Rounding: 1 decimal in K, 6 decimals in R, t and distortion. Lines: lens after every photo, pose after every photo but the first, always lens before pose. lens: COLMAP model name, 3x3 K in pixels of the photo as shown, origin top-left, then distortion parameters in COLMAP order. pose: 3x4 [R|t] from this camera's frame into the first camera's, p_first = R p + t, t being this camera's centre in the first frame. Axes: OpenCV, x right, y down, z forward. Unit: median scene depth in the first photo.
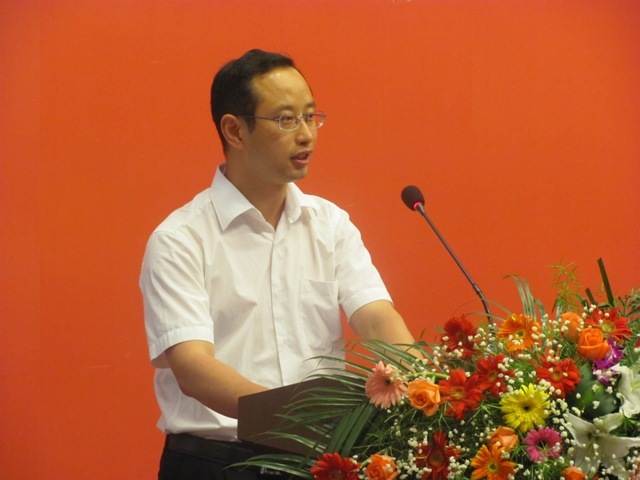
lens RADIAL K [[2836.6, 0, 319.9], [0, 2836.6, 240.1], [0, 0, 1]] dist [-0.012452, 0.000000]
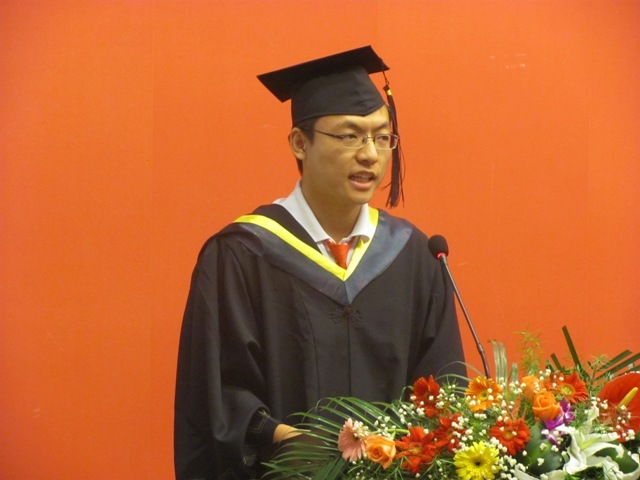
lens RADIAL K [[3149.2, 0, 320.3], [0, 3149.2, 240.0], [0, 0, 1]] dist [0.535393, 0.000000]
pose [[0.999784, 0.016013, -0.013217, 0.026434], [-0.016196, 0.999773, -0.013845, -0.008786], [0.012992, 0.014056, 0.999817, -0.214037]]
